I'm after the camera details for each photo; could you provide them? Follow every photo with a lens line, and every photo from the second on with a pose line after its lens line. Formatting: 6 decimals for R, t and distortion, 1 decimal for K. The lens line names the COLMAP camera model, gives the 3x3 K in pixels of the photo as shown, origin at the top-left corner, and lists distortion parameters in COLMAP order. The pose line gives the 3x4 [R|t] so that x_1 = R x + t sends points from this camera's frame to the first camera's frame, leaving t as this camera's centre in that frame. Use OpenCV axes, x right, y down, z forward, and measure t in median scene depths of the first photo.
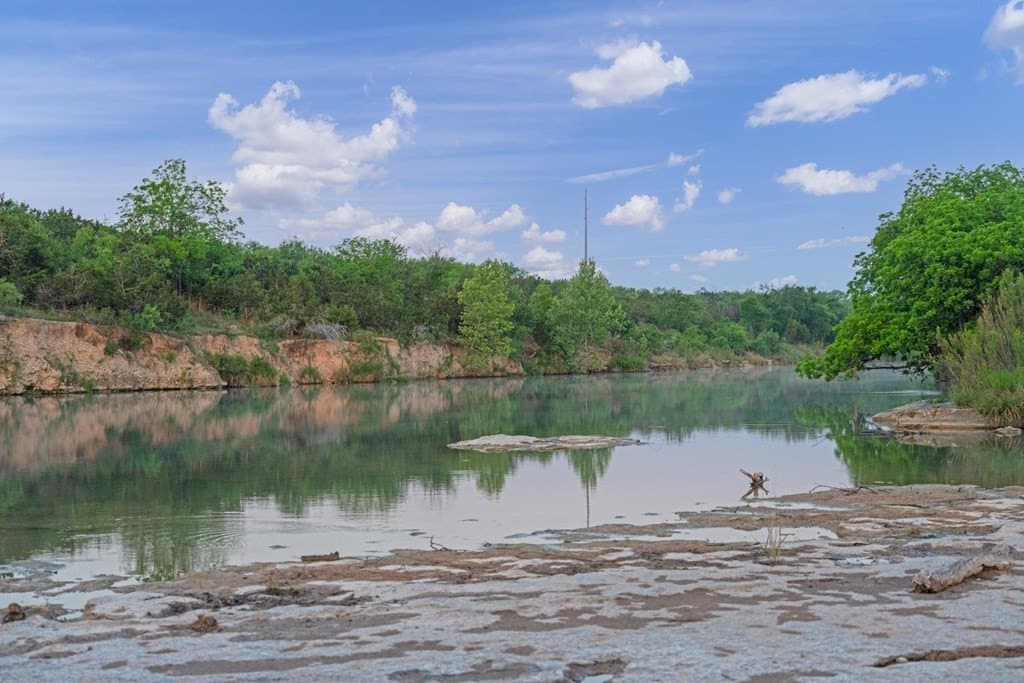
lens RADIAL K [[1715.2, 0, 534.0], [0, 1715.2, 340.6], [0, 0, 1]] dist [0.078631, 0.084999]
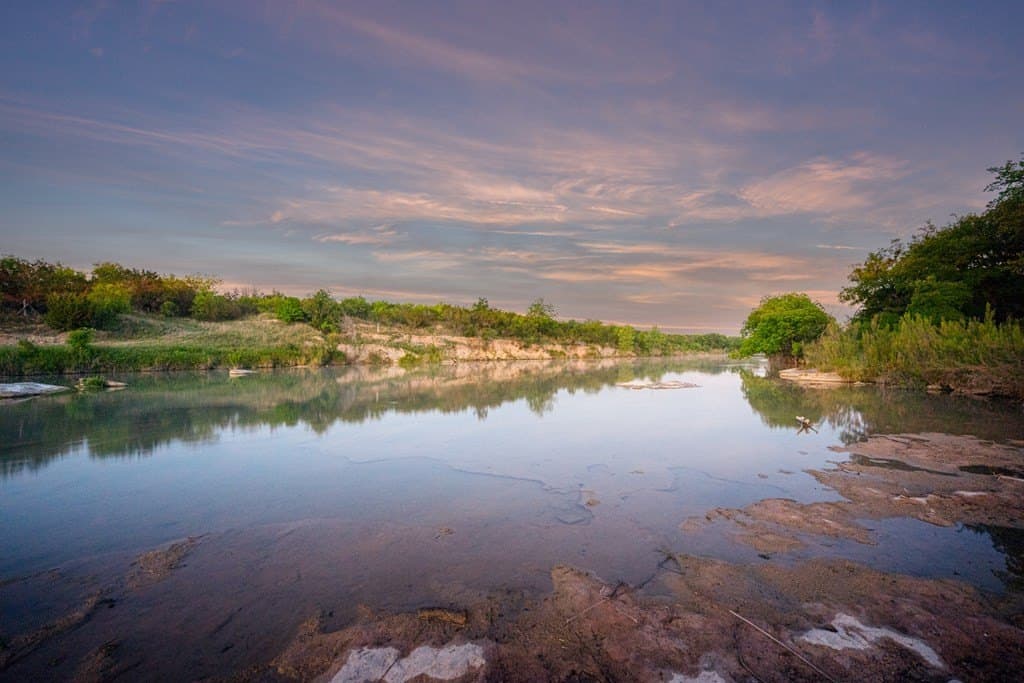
lens RADIAL K [[413.3, 0, 512.0], [0, 413.3, 341.5], [0, 0, 1]] dist [-0.029807, 0.004628]
pose [[0.957245, 0.003969, -0.289252, -0.008124], [-0.007729, 0.999900, -0.011858, 0.001649], [0.289176, 0.013586, 0.957179, 0.137712]]
